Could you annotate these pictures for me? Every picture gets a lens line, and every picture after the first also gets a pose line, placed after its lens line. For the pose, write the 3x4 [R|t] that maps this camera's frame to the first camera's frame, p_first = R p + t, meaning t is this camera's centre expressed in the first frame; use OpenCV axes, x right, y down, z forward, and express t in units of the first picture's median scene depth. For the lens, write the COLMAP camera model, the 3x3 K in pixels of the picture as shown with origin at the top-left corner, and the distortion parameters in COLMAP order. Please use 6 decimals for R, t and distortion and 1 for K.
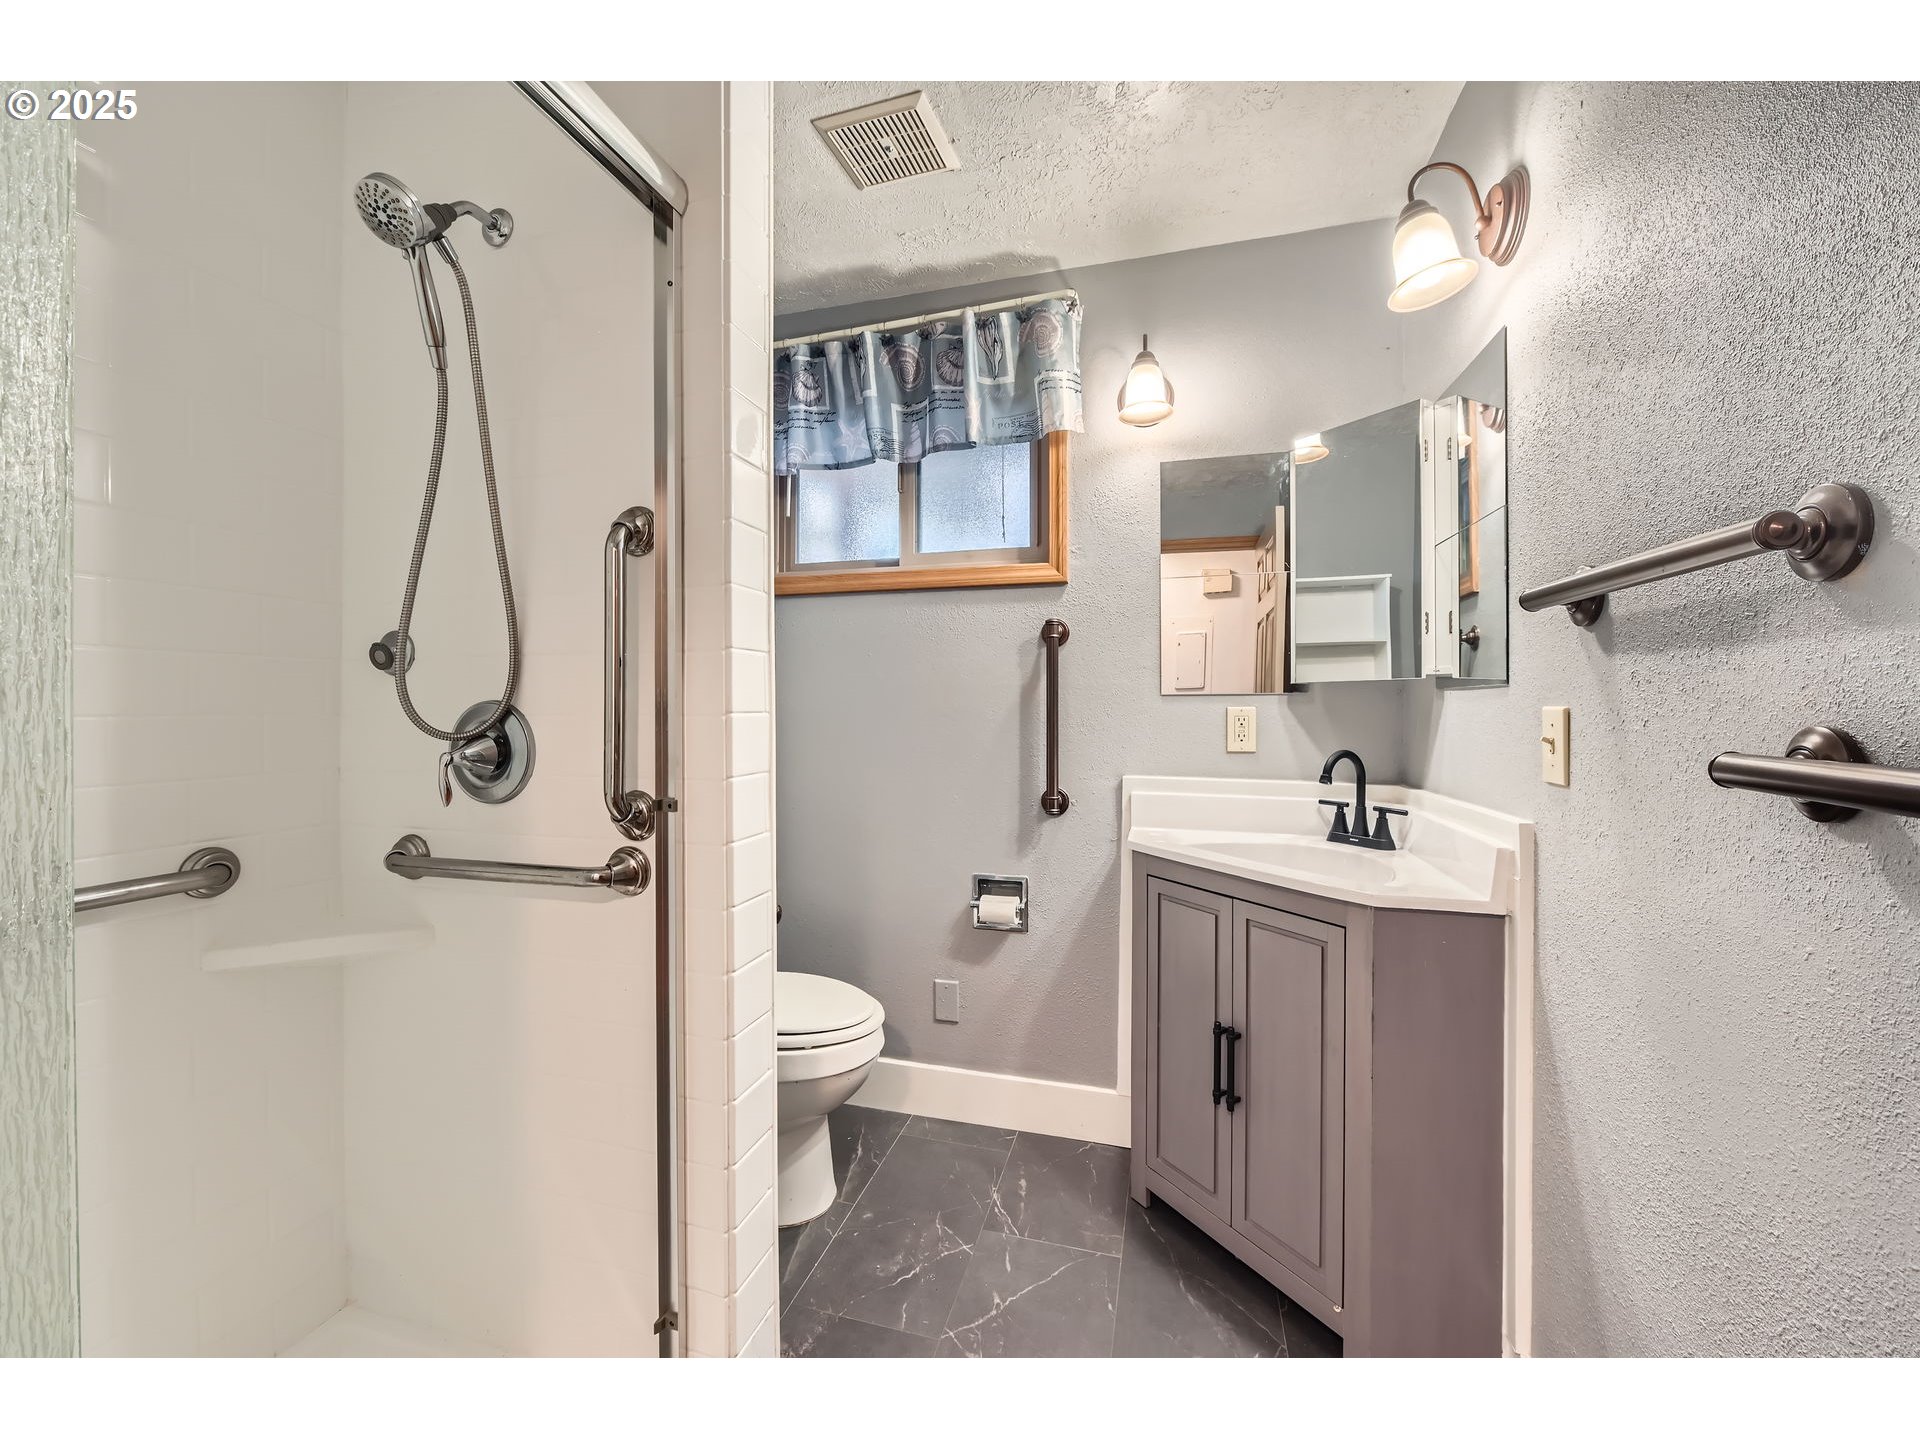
lens RADIAL K [[772.9, 0, 958.2], [0, 772.9, 711.4], [0, 0, 1]] dist [-0.008190, 0.000169]
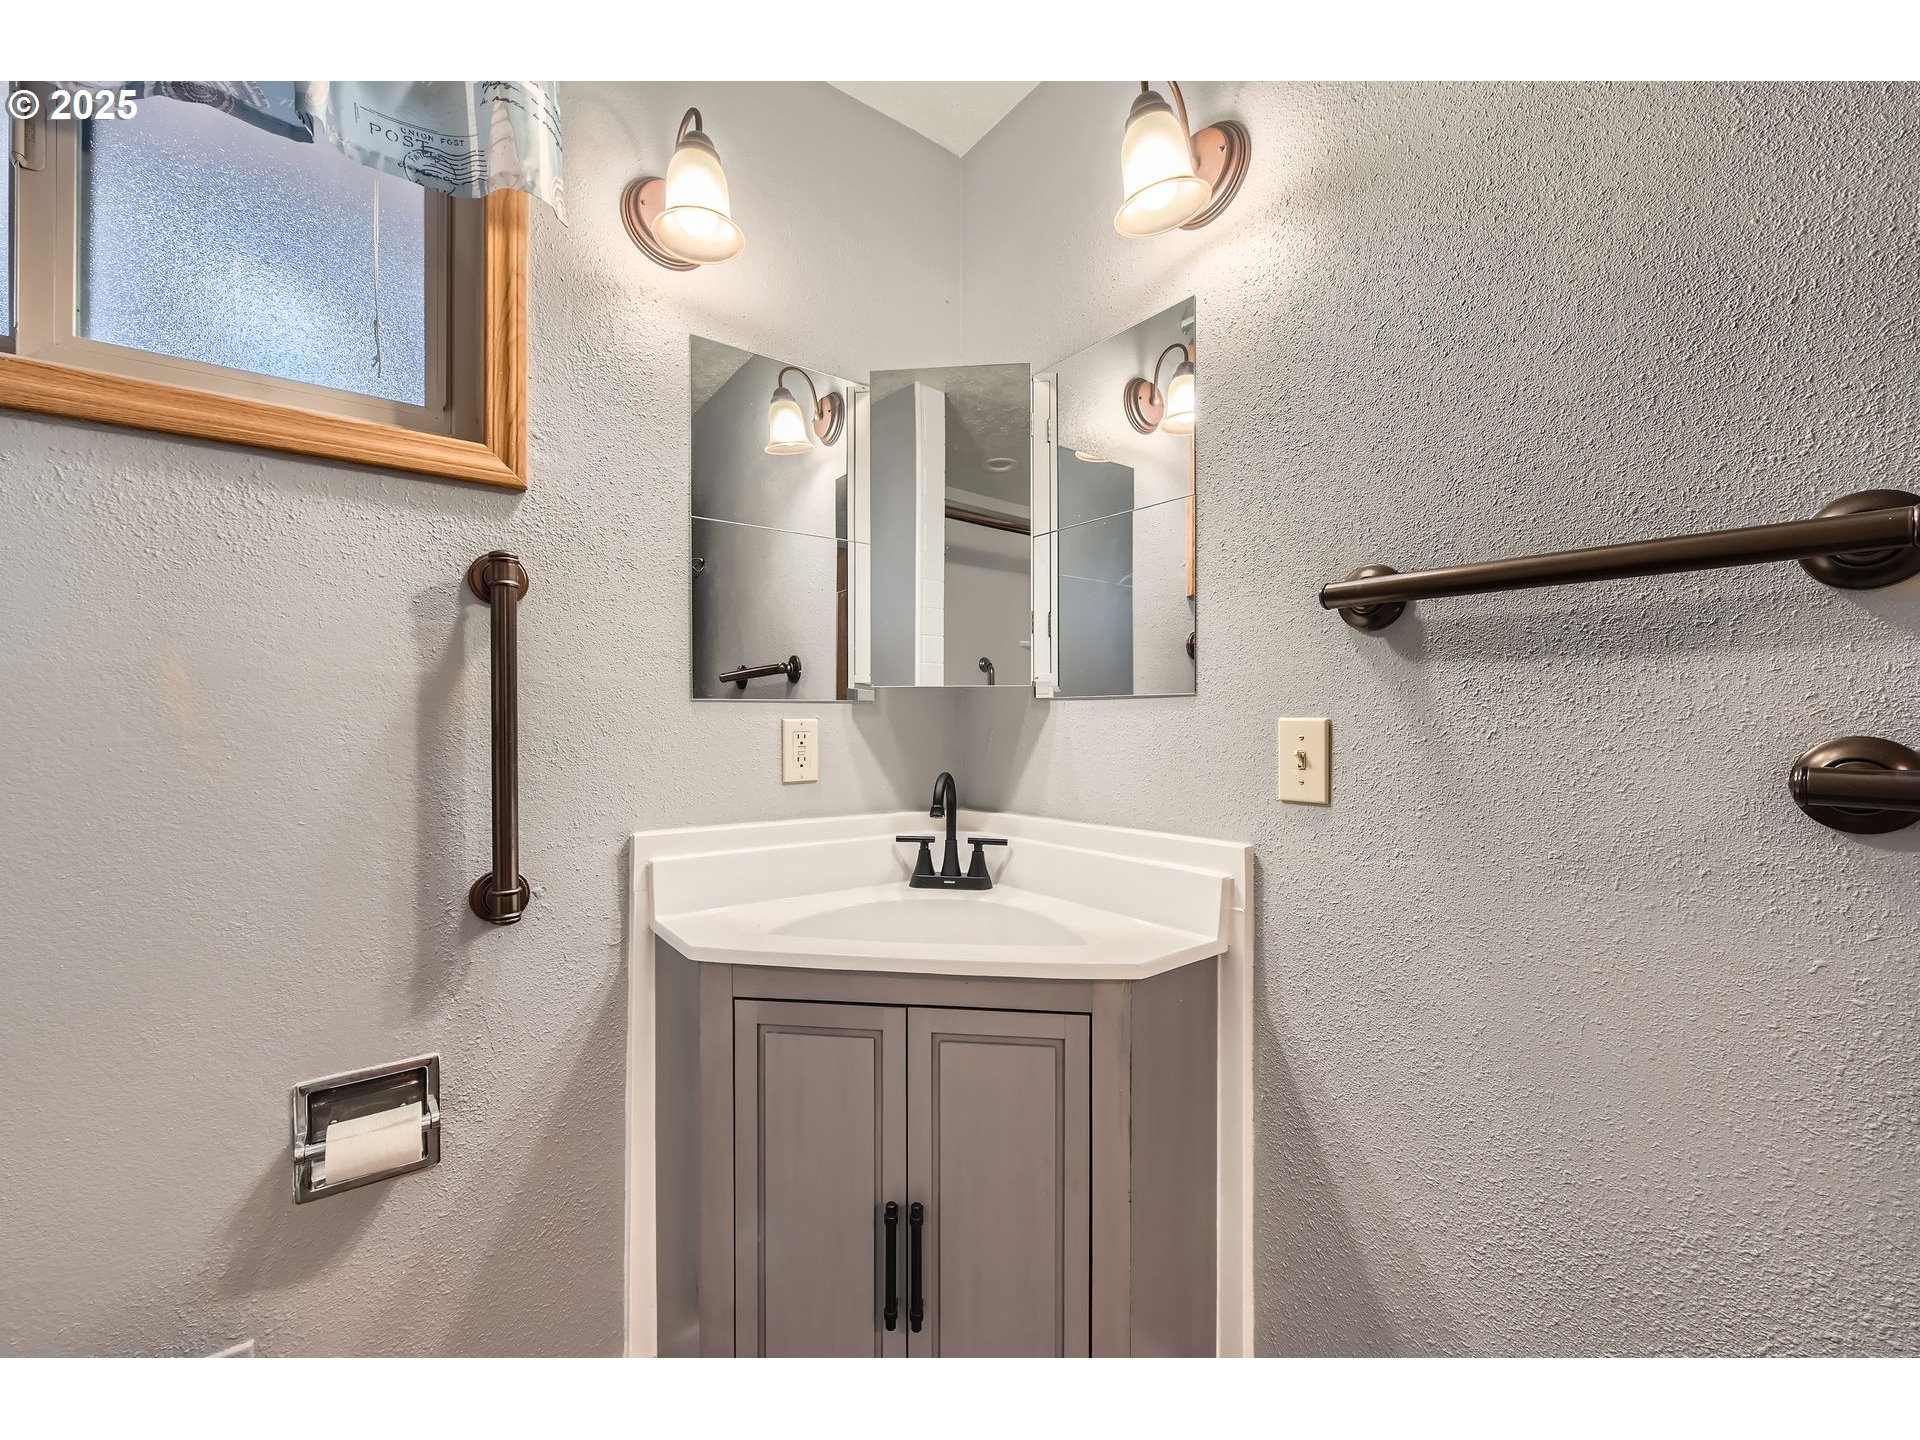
lens RADIAL K [[772.9, 0, 956.9], [0, 772.9, 724.6], [0, 0, 1]] dist [-0.008190, 0.000169]
pose [[0.594684, -0.004905, 0.803945, -0.127232], [0.004558, 0.999986, 0.002730, -0.001751], [-0.803947, 0.002041, 0.594698, 0.481373]]
